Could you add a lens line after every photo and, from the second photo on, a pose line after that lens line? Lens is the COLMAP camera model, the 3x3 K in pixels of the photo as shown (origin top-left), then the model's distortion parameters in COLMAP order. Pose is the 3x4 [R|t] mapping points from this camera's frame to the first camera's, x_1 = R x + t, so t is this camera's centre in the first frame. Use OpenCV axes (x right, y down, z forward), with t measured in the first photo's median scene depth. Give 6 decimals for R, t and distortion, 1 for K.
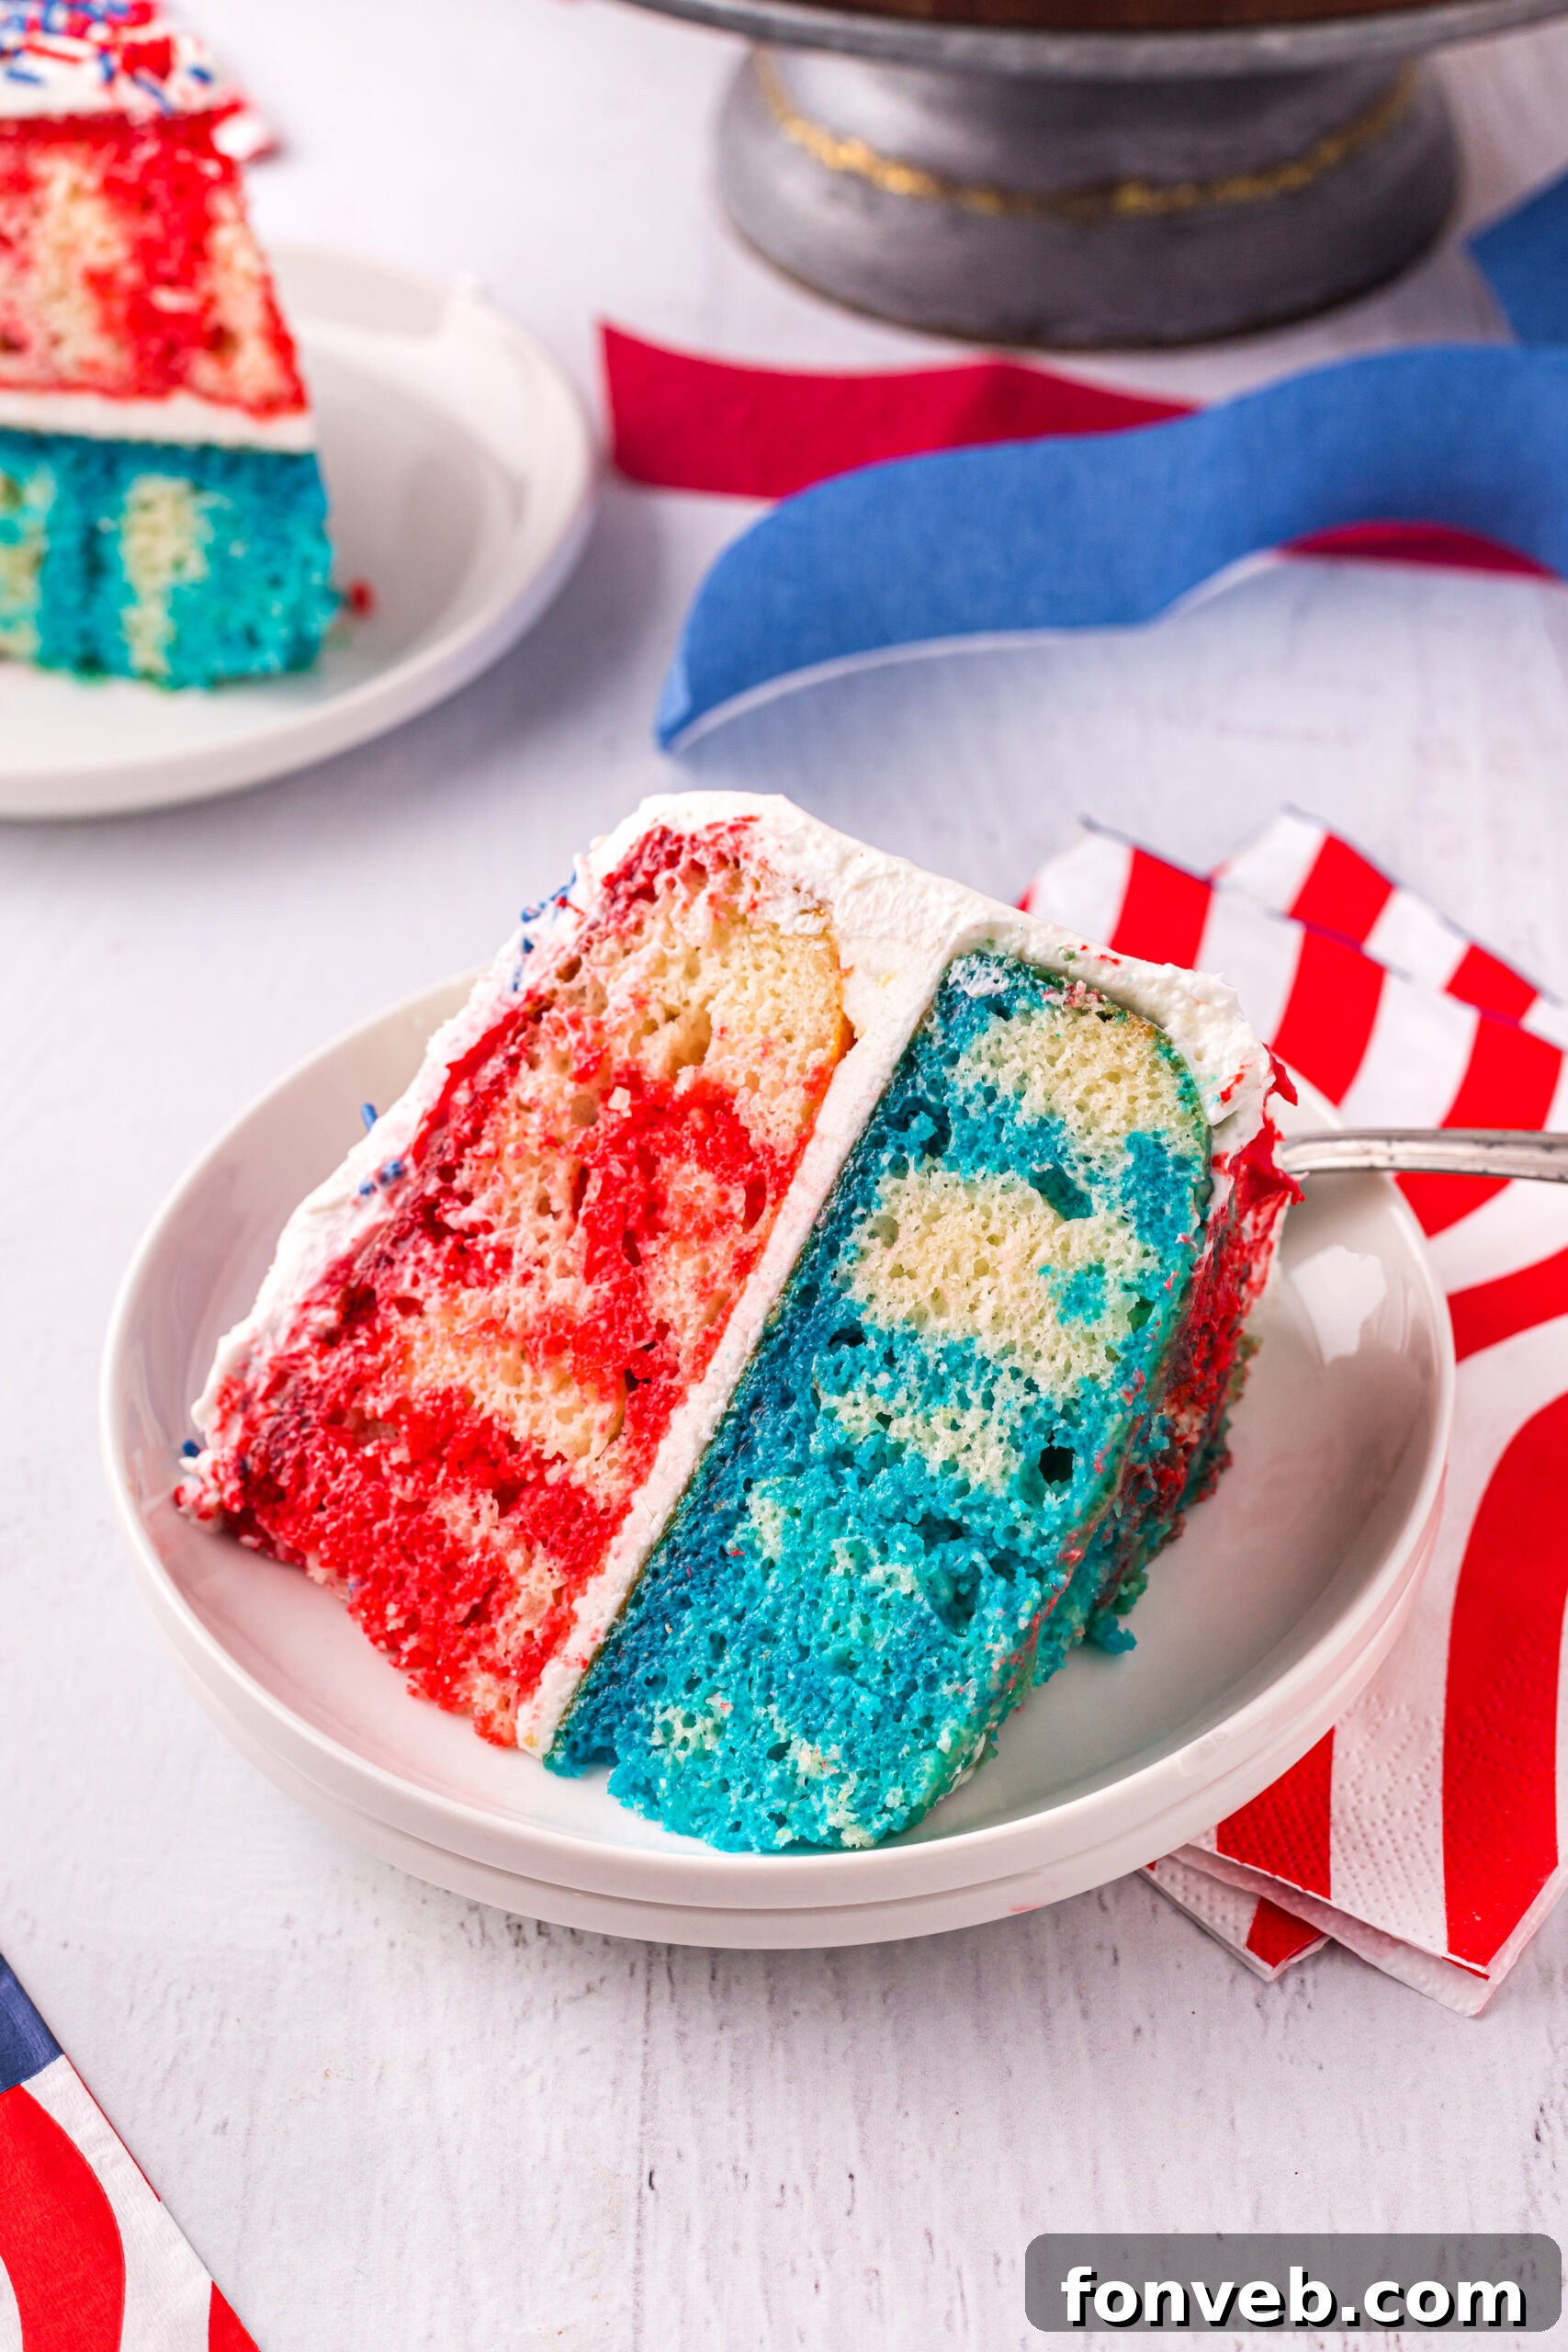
lens RADIAL K [[4303.1, 0, 789.2], [0, 4303.1, 1044.0], [0, 0, 1]] dist [-0.109976, 0.031889]
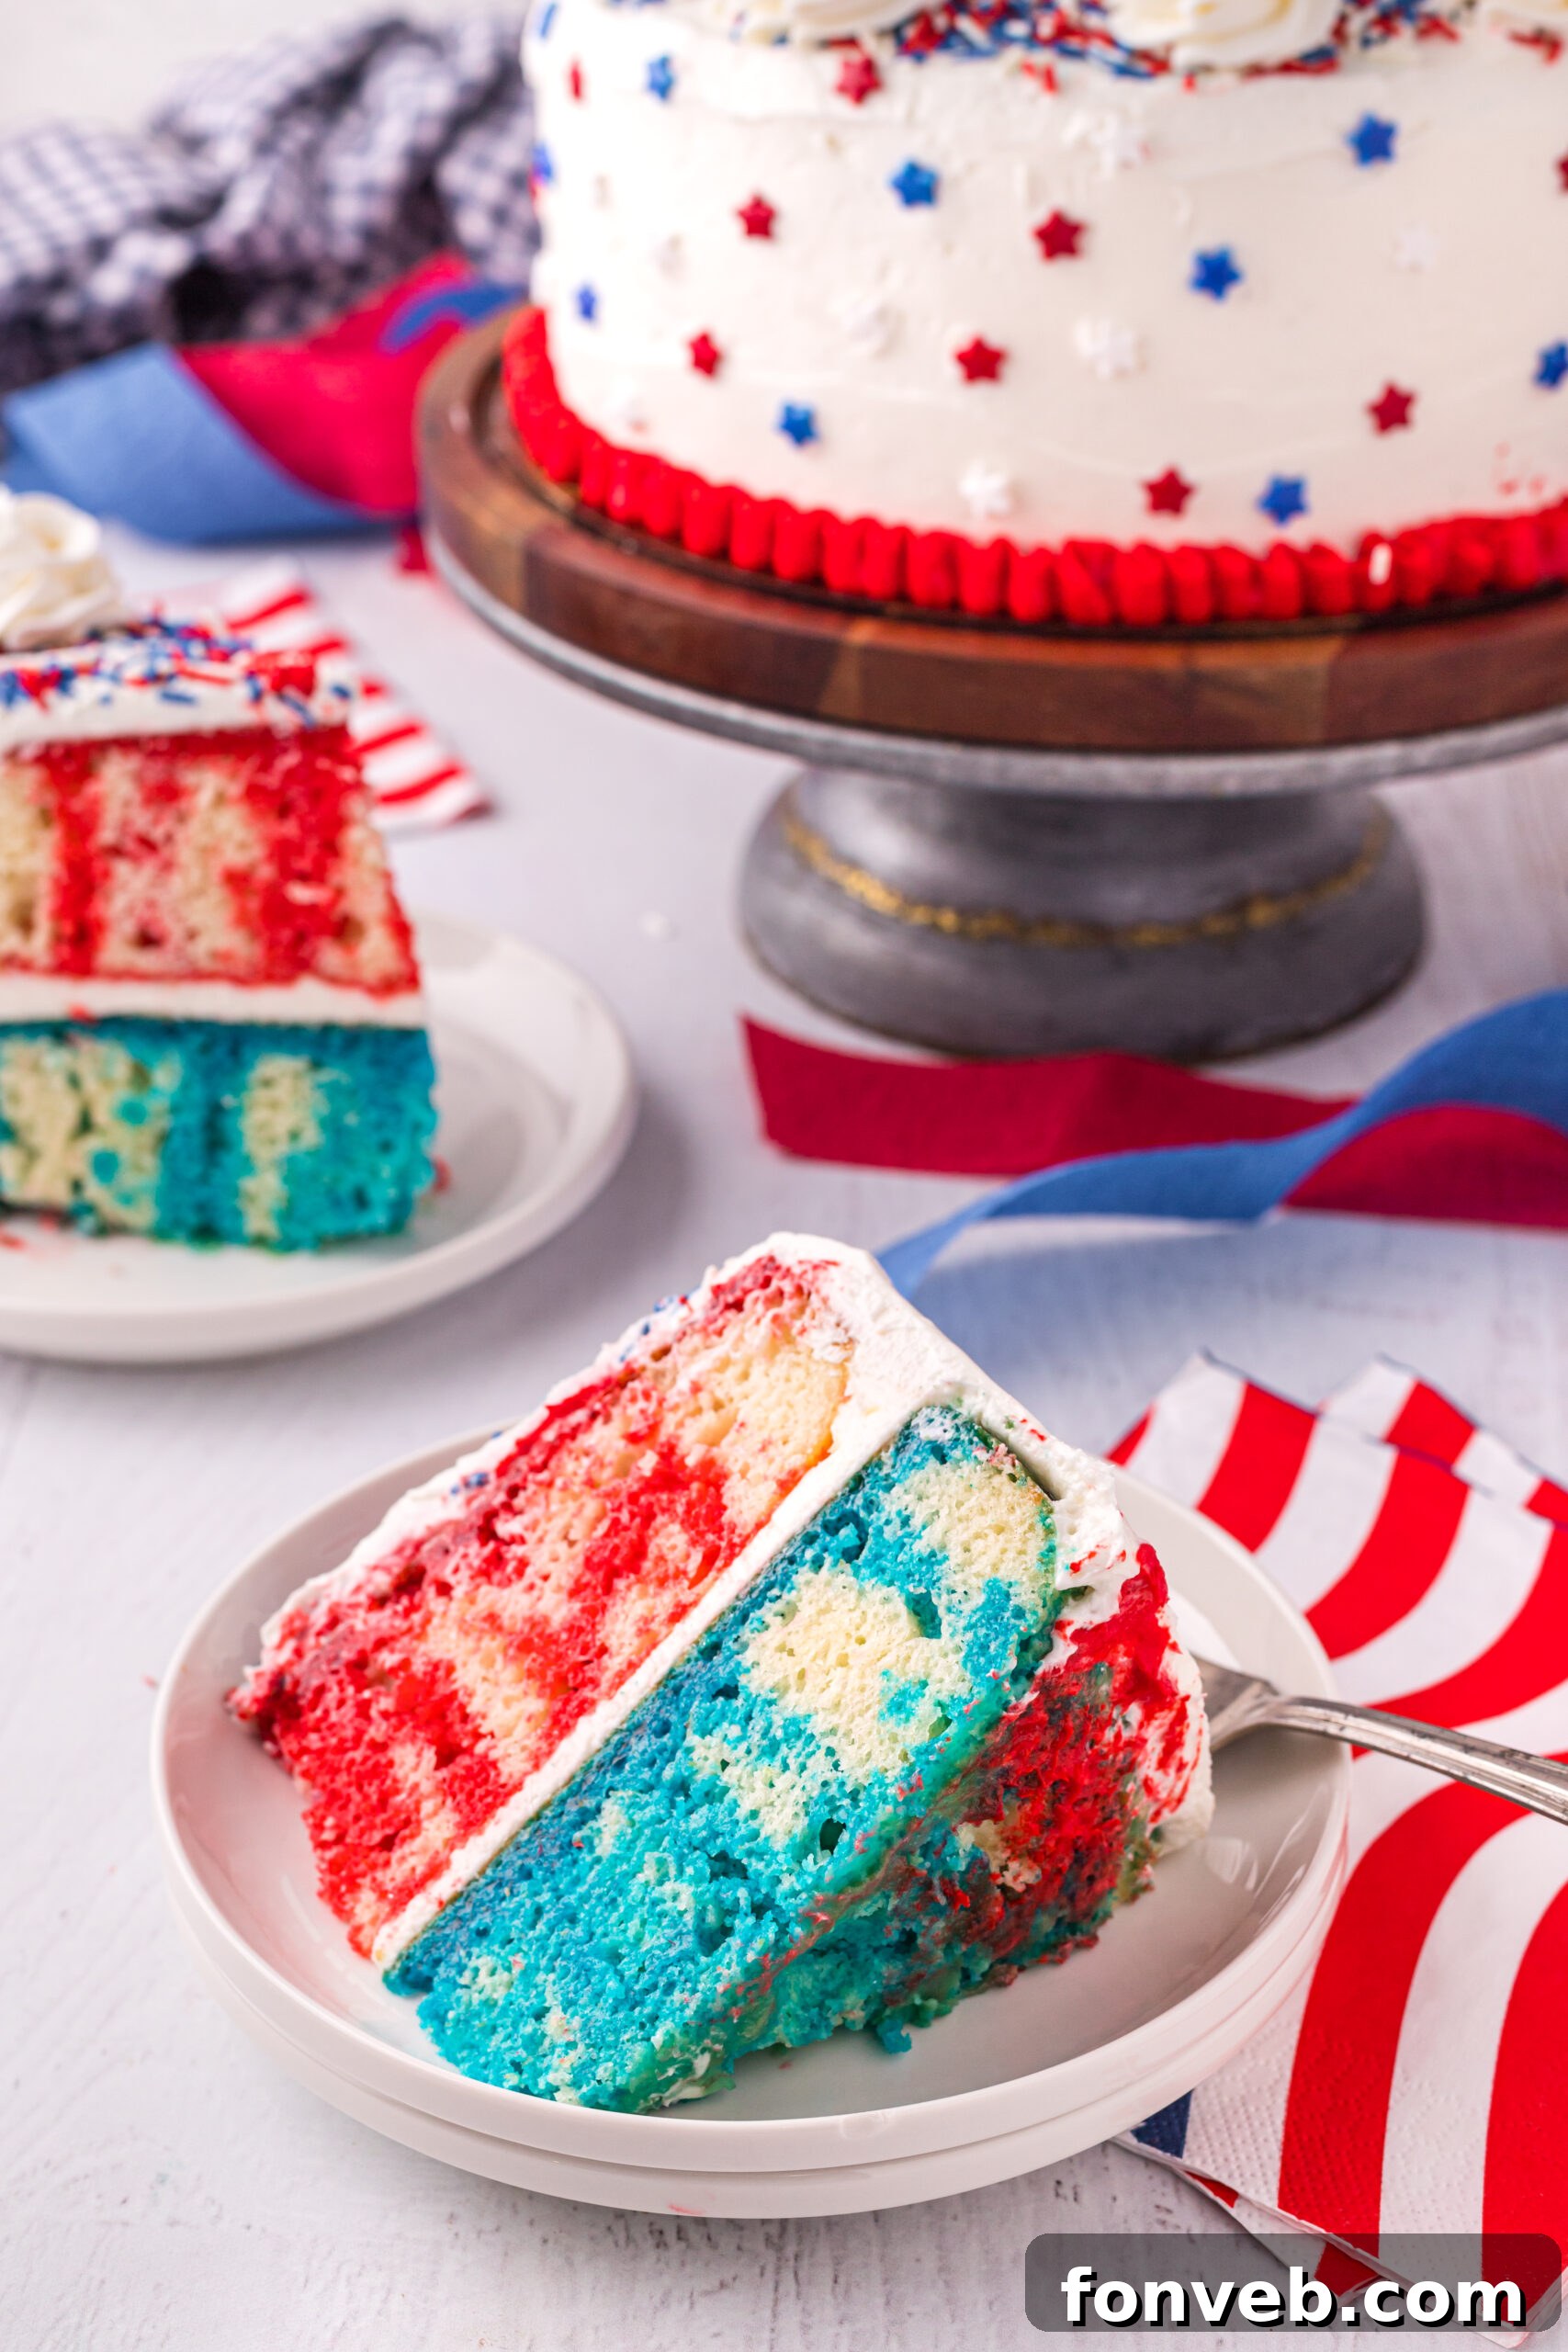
lens RADIAL K [[4303.1, 0, 789.2], [0, 4303.1, 1044.0], [0, 0, 1]] dist [-0.109976, 0.031889]
pose [[0.905261, 0.219257, -0.363908, 0.401322], [-0.288928, 0.945692, -0.148955, 0.069785], [0.311485, 0.239986, 0.919447, -0.081717]]
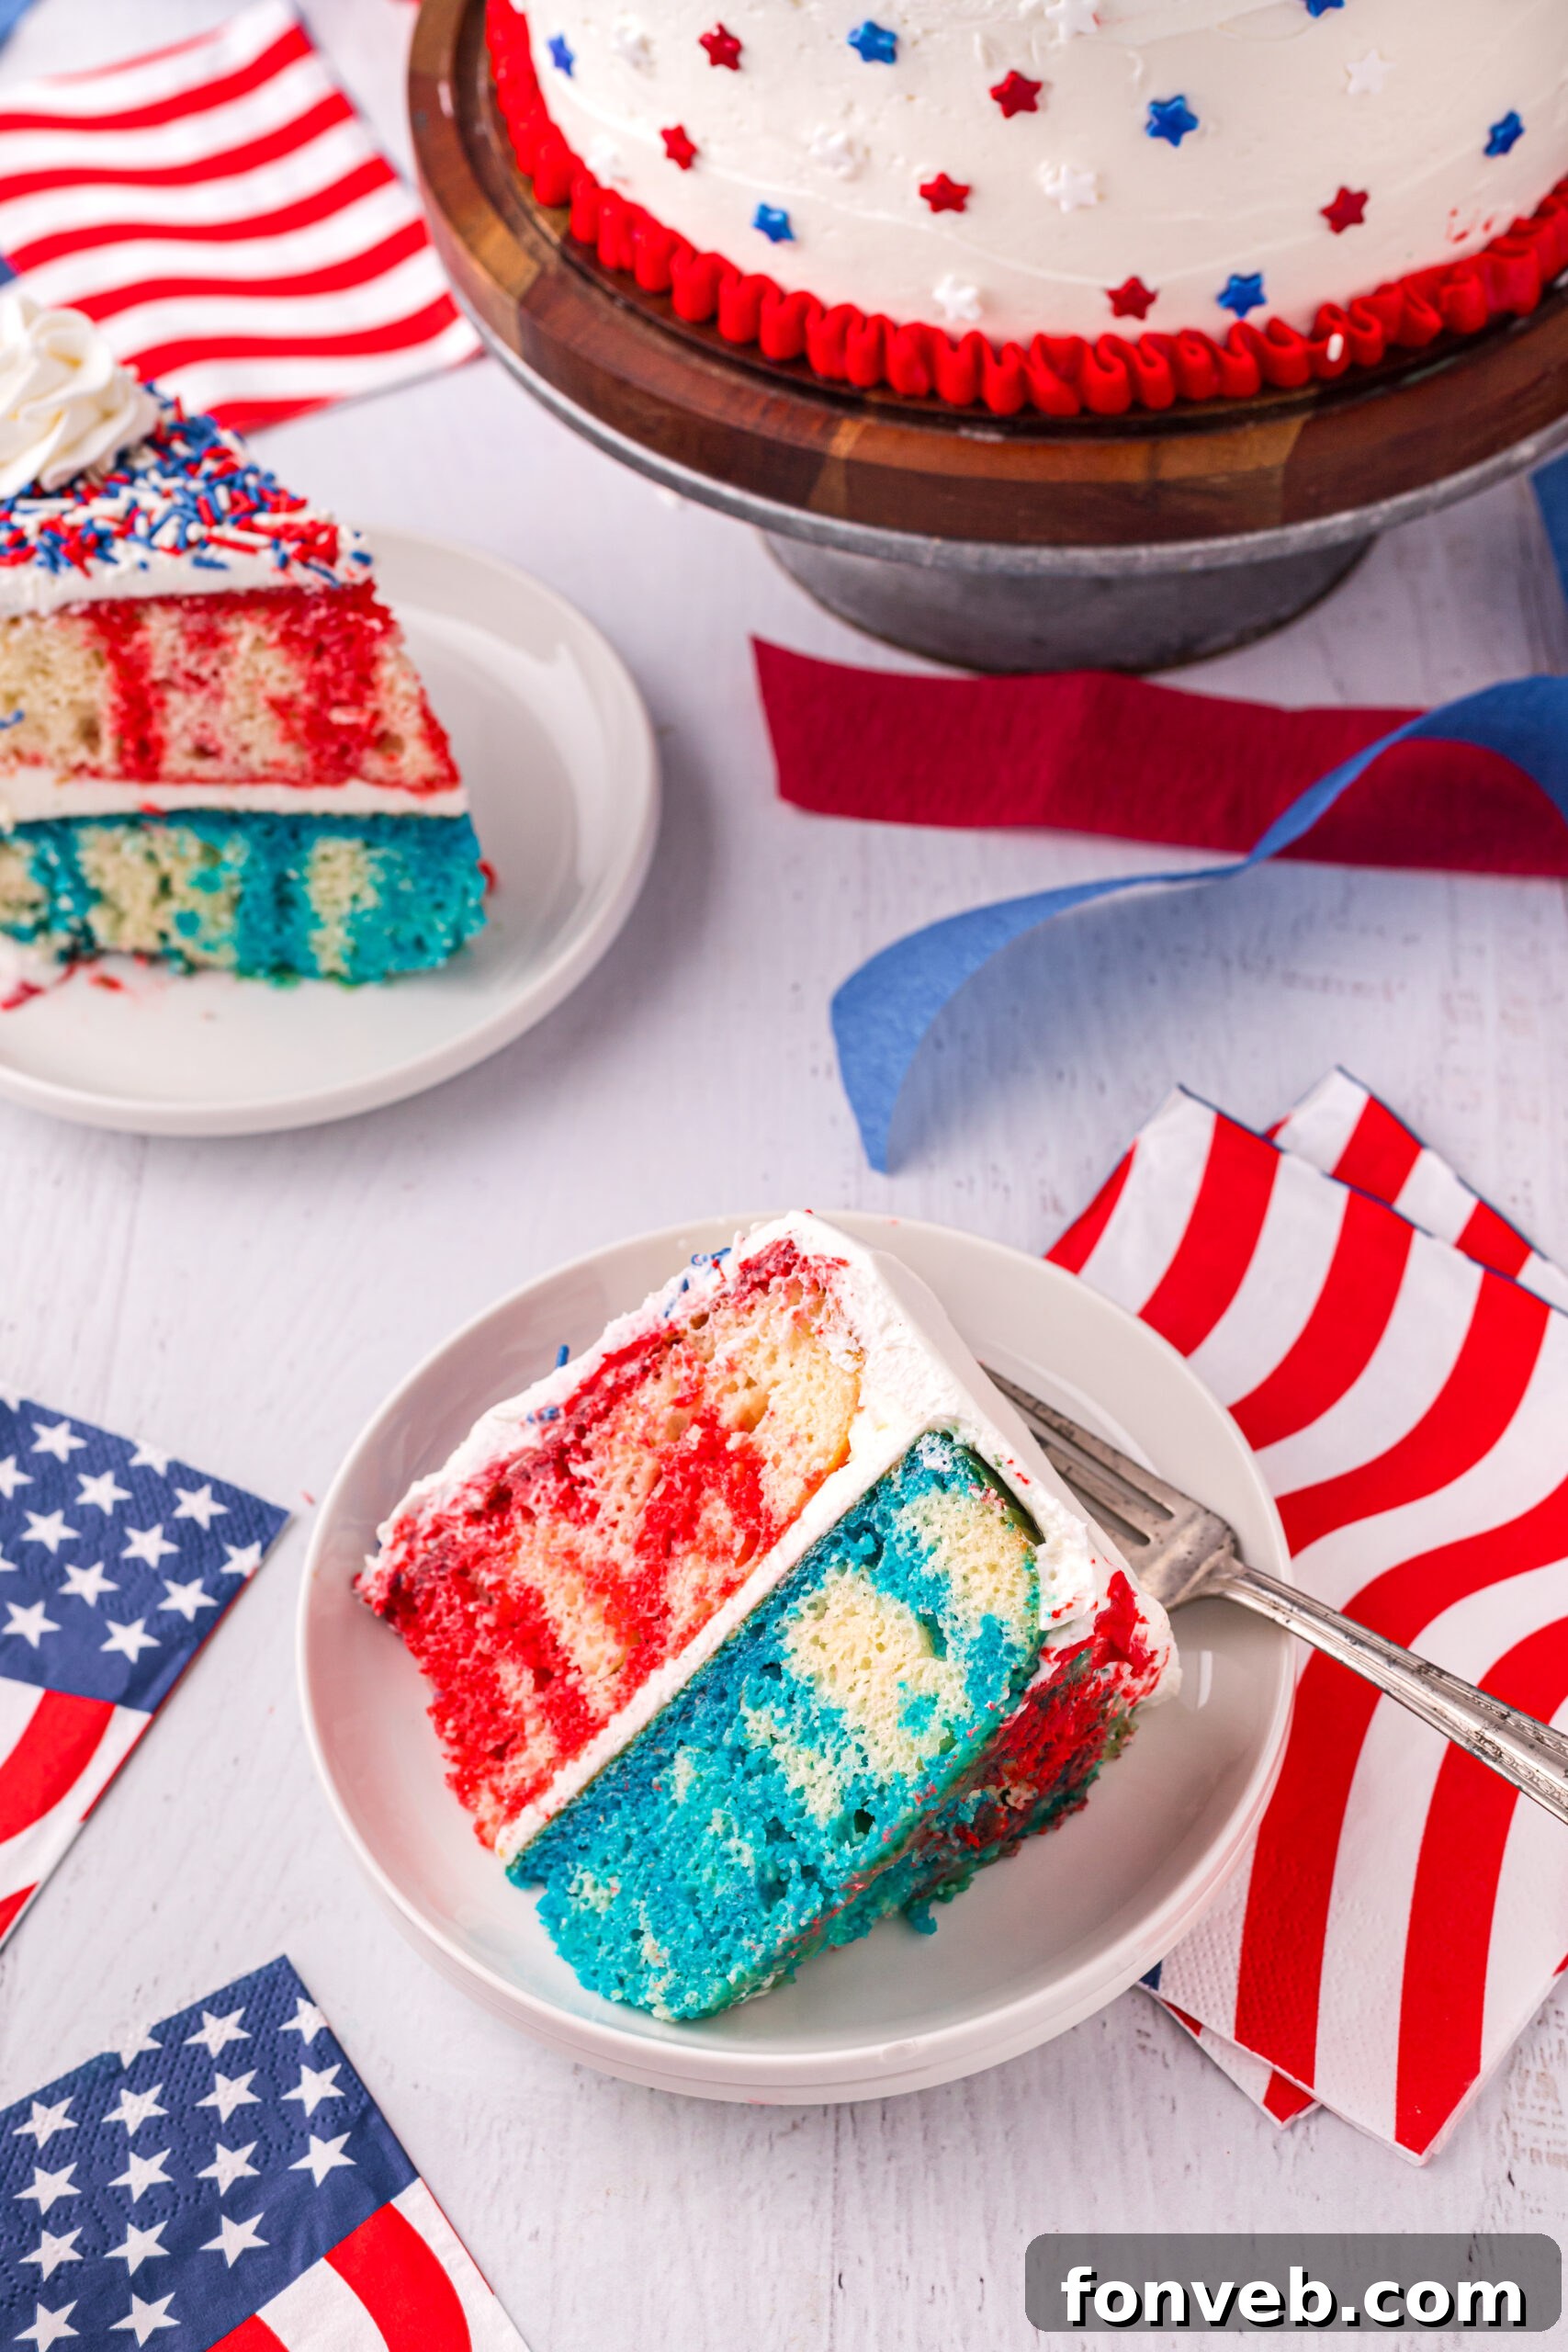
lens RADIAL K [[4303.1, 0, 789.2], [0, 4303.1, 1044.0], [0, 0, 1]] dist [-0.109976, 0.031889]
pose [[0.914247, 0.298956, -0.273455, 0.330734], [-0.237630, 0.942320, 0.235723, -0.441168], [0.328153, -0.150528, 0.932554, -0.244898]]
